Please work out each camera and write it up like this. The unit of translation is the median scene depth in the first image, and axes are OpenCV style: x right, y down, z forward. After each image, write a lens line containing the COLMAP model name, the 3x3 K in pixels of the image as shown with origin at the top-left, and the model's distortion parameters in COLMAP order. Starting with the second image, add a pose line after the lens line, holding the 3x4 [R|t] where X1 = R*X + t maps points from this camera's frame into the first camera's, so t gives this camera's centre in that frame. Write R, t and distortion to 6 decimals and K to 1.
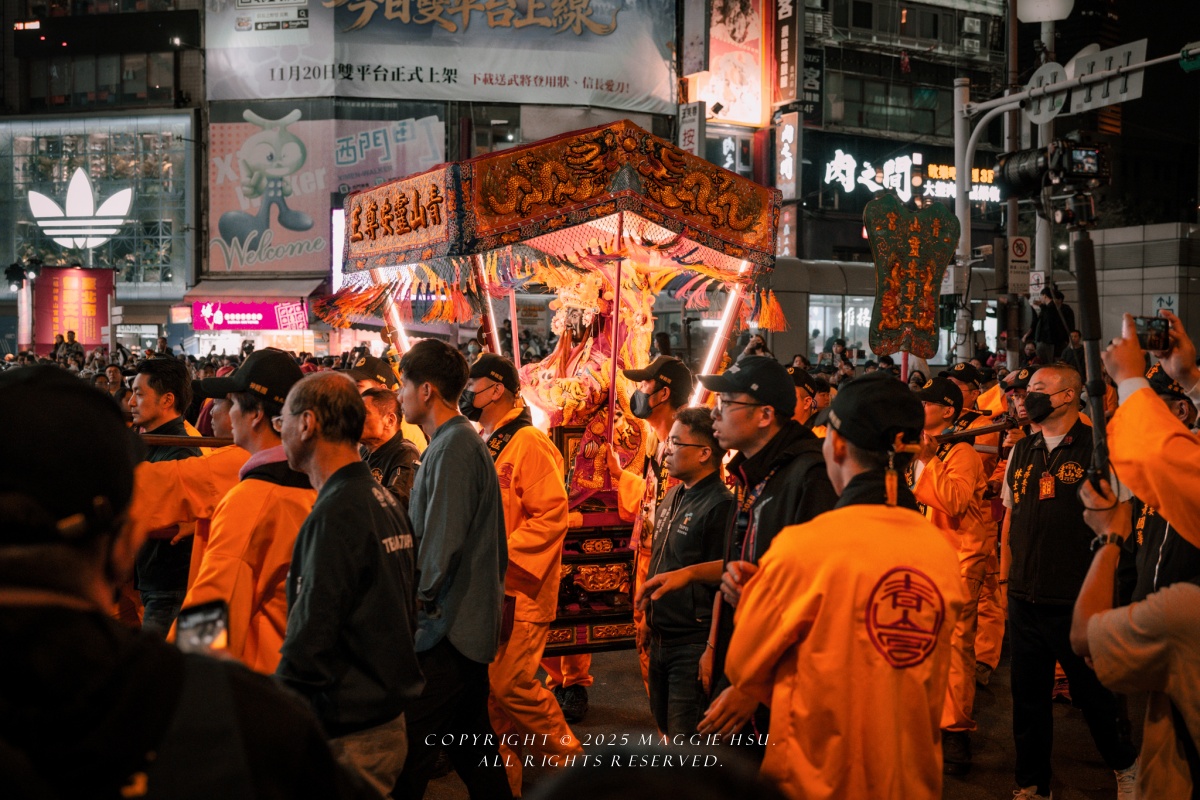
lens RADIAL K [[1490.7, 0, 600.0], [0, 1490.7, 400.0], [0, 0, 1]] dist [-0.003880, 0.028946]
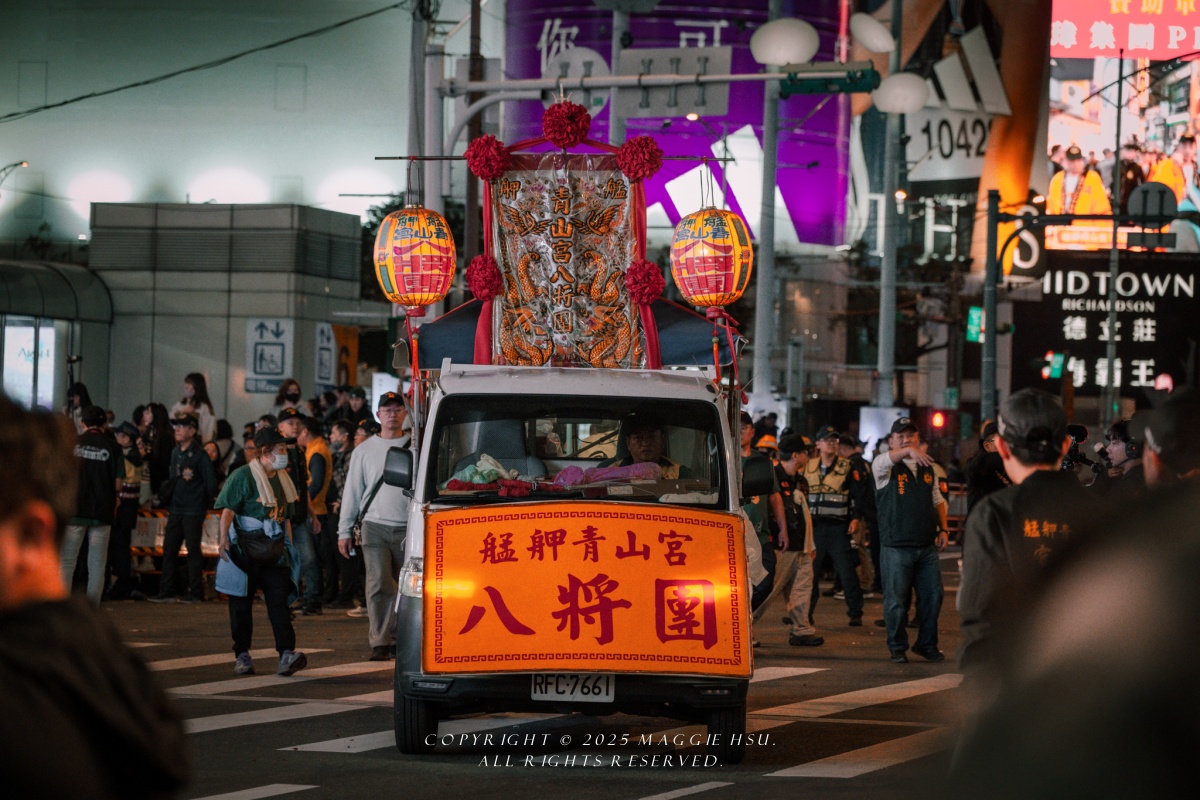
lens RADIAL K [[4133.1, 0, 600.0], [0, 4133.1, 400.0], [0, 0, 1]] dist [0.159035, 0.459167]
pose [[0.754947, 0.028181, 0.655180, -0.478056], [-0.007842, 0.999393, -0.033950, 0.014537], [-0.655739, 0.020492, 0.754709, -0.279152]]
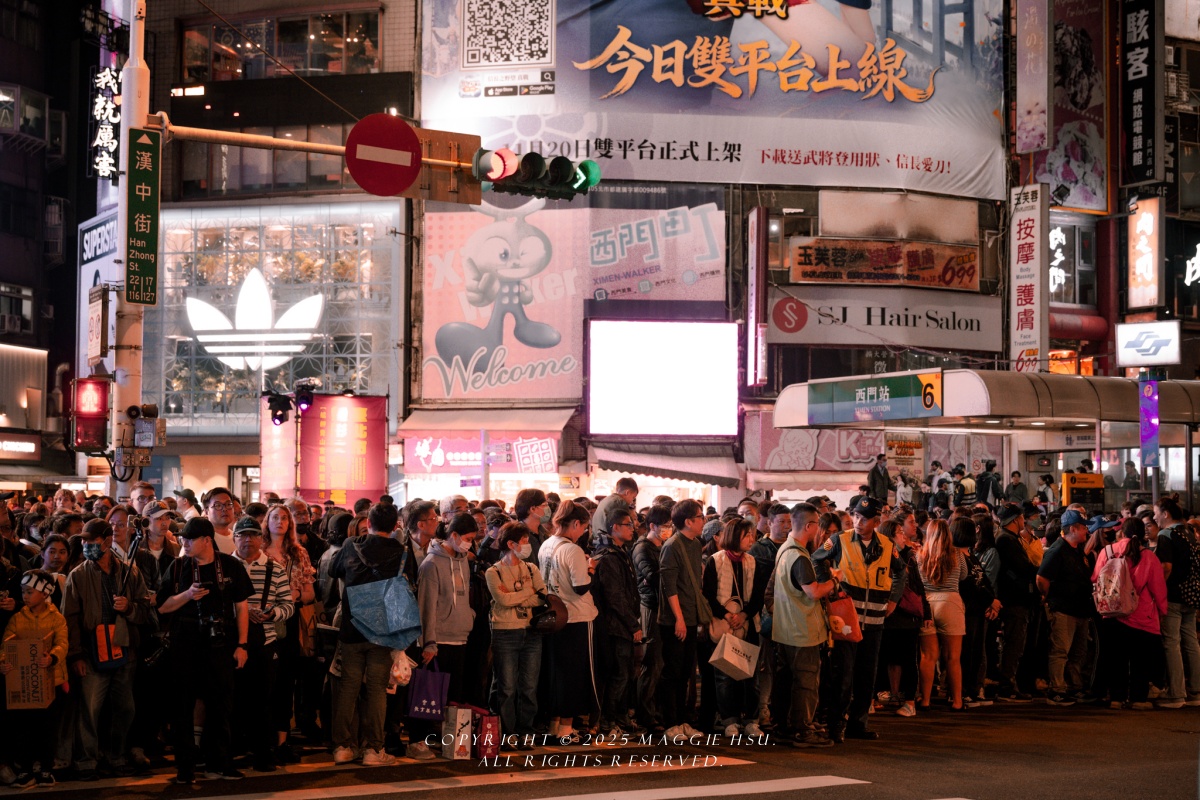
lens RADIAL K [[2086.9, 0, 600.0], [0, 2086.9, 400.0], [0, 0, 1]] dist [-0.001943, -0.155482]
pose [[0.999882, -0.000407, -0.015369, -0.150789], [-0.000885, 0.996468, -0.083972, 0.006721], [0.015349, 0.083975, 0.996350, -0.094989]]
